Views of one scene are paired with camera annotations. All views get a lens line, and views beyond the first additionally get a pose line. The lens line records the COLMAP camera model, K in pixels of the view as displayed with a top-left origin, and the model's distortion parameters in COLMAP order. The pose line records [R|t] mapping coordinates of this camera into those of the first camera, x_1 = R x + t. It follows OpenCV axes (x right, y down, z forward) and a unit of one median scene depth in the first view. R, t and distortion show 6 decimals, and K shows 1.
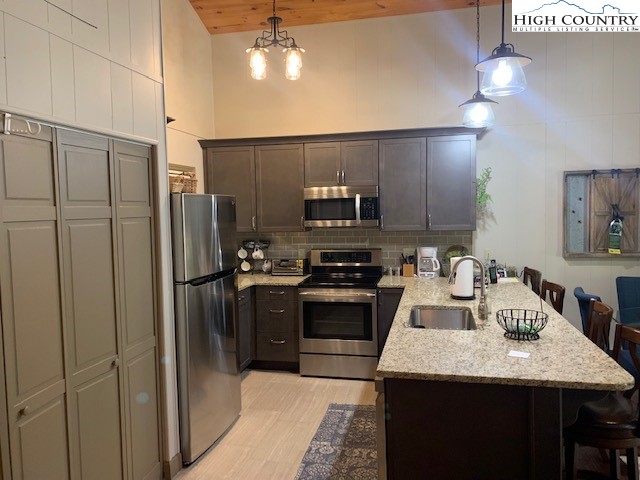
lens RADIAL K [[494.7, 0, 320.3], [0, 494.7, 238.3], [0, 0, 1]] dist [0.057887, -0.081558]
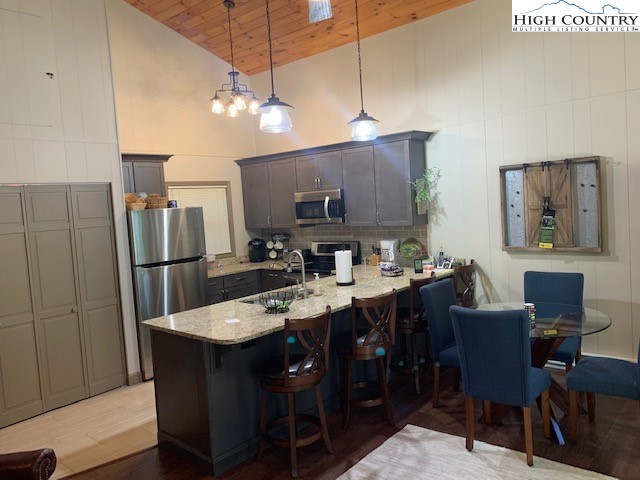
lens RADIAL K [[494.7, 0, 320.8], [0, 494.7, 238.0], [0, 0, 1]] dist [0.057887, -0.081558]
pose [[0.874189, -0.001225, -0.485584, 0.657589], [0.017261, 0.999443, 0.028554, -0.023661], [0.485279, -0.033344, 0.873724, -0.067184]]
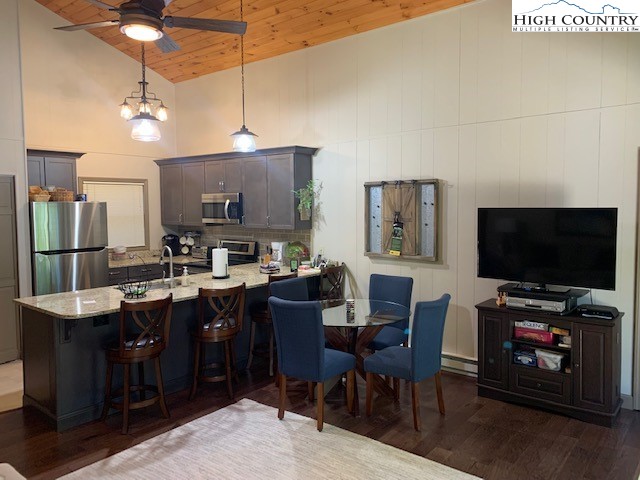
lens RADIAL K [[494.7, 0, 319.1], [0, 494.7, 239.4], [0, 0, 1]] dist [0.057887, -0.081558]
pose [[0.891580, 0.047095, -0.450407, 0.911503], [-0.038953, 0.998867, 0.027336, -0.028263], [0.451184, -0.006827, 0.892405, -0.078122]]
